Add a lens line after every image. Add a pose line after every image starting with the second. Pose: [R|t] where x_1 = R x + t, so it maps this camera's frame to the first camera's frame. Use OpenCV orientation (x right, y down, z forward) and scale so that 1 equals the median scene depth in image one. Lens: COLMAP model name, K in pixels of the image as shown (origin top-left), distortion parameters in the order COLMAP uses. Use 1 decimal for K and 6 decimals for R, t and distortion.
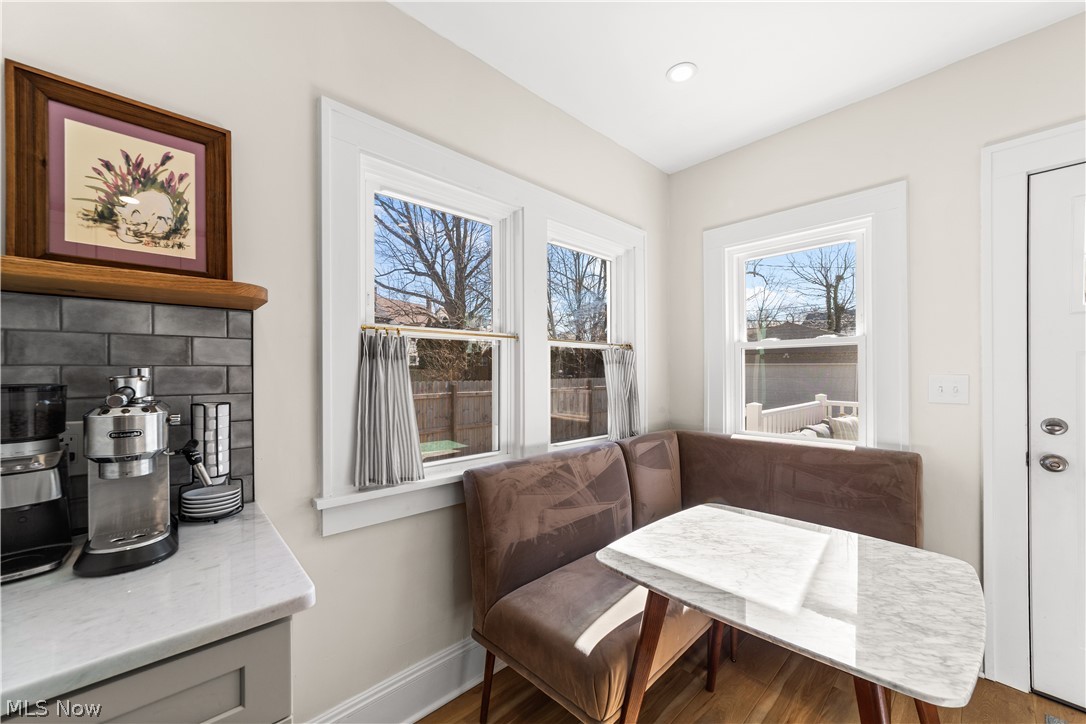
lens RADIAL K [[418.0, 0, 536.5], [0, 418.0, 374.3], [0, 0, 1]] dist [-0.010456, 0.003235]
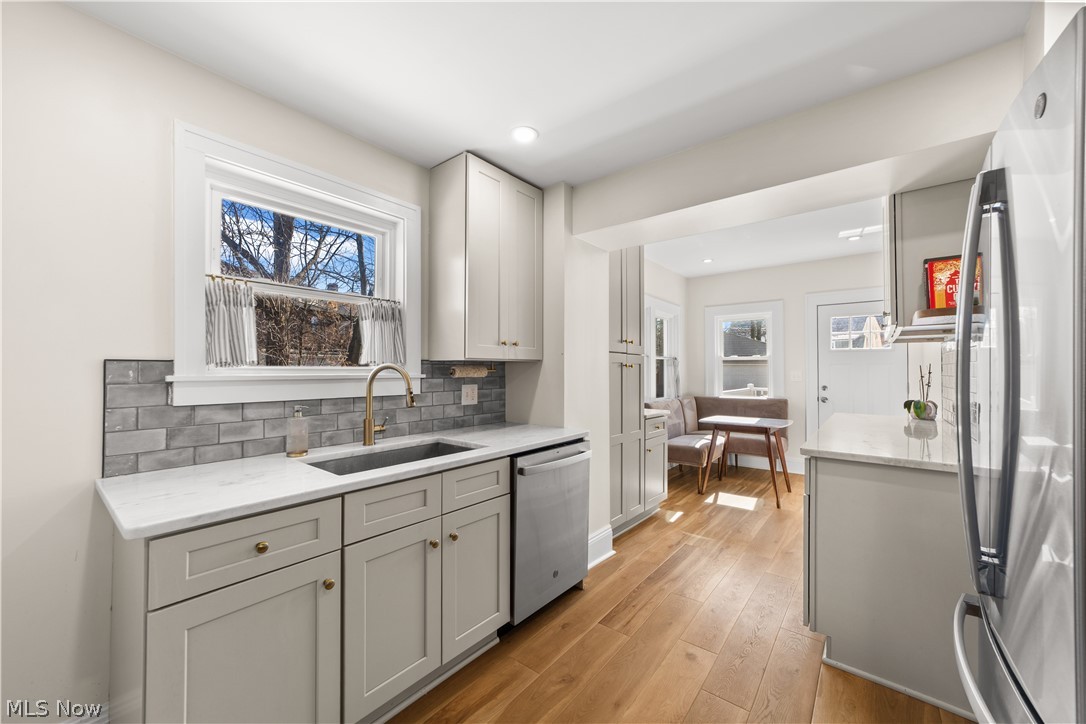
lens RADIAL K [[418.0, 0, 546.5], [0, 418.0, 363.9], [0, 0, 1]] dist [-0.010456, 0.003235]
pose [[0.987636, 0.008342, 0.156541, -1.064817], [-0.005193, 0.999776, -0.020518, 0.017923], [-0.156677, 0.019451, 0.987458, -1.446956]]
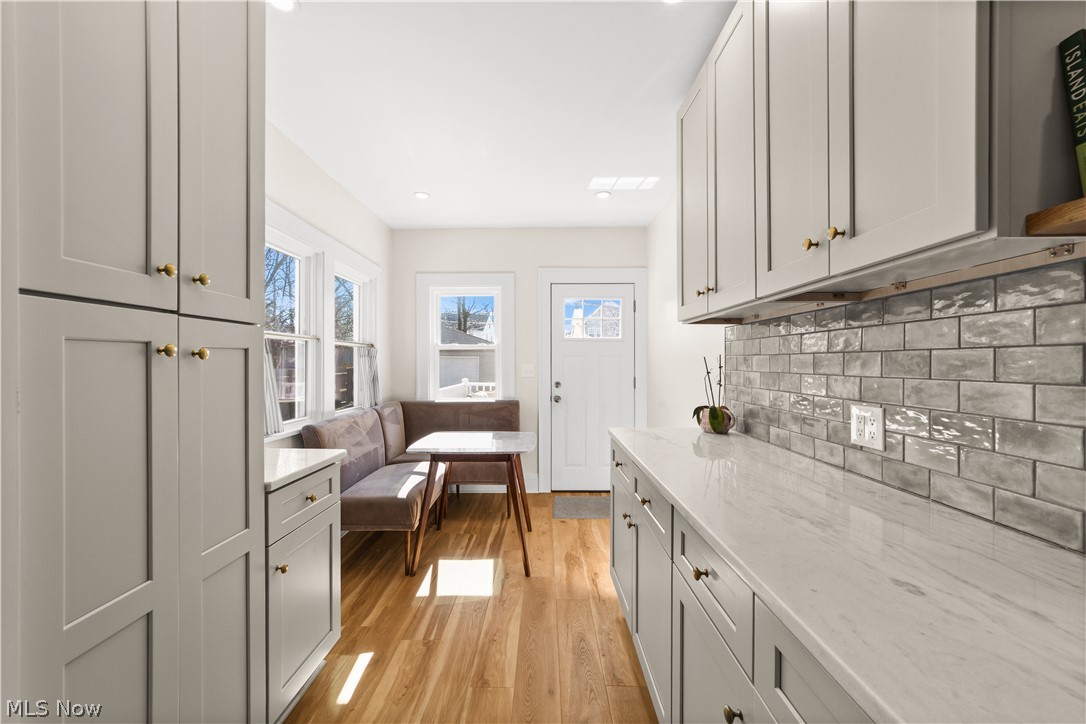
lens RADIAL K [[418.0, 0, 537.5], [0, 418.0, 363.8], [0, 0, 1]] dist [-0.010456, 0.003235]
pose [[0.691634, 0.001688, 0.722246, -0.569456], [0.000982, 0.999994, -0.003278, 0.006106], [-0.722248, 0.002977, 0.691628, -0.567229]]
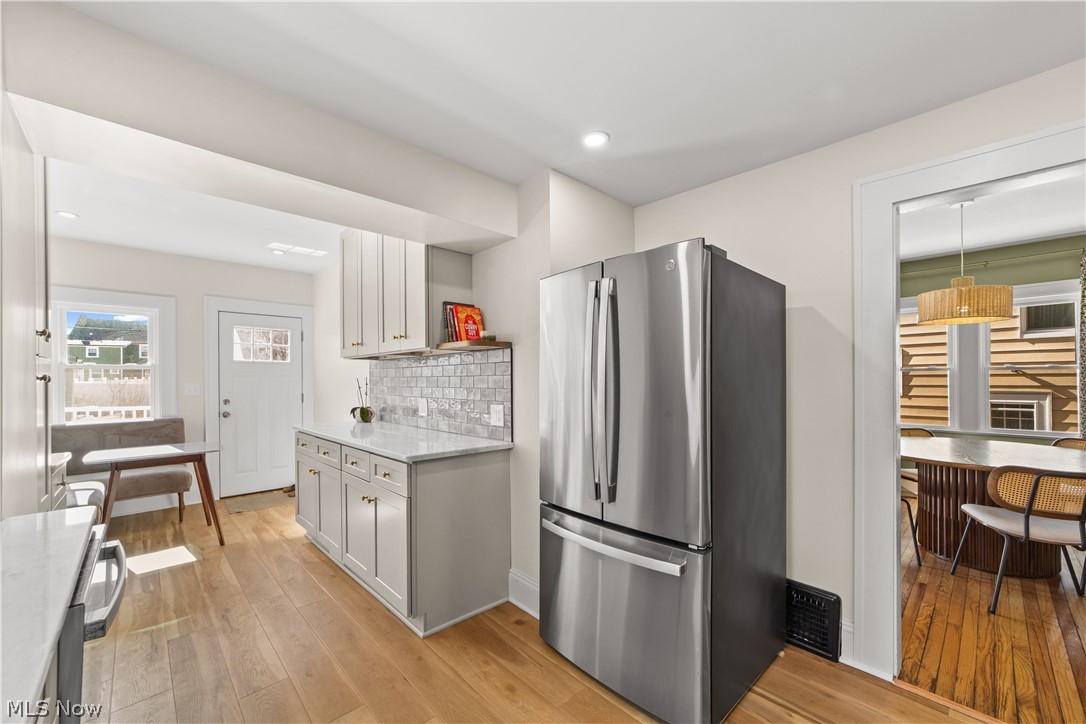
lens RADIAL K [[418.0, 0, 542.4], [0, 418.0, 380.3], [0, 0, 1]] dist [-0.010456, 0.003235]
pose [[-0.021516, 0.002525, 0.999765, -1.373003], [0.010480, 0.999942, -0.002299, 0.006441], [-0.999714, 0.010428, -0.021541, -0.920327]]
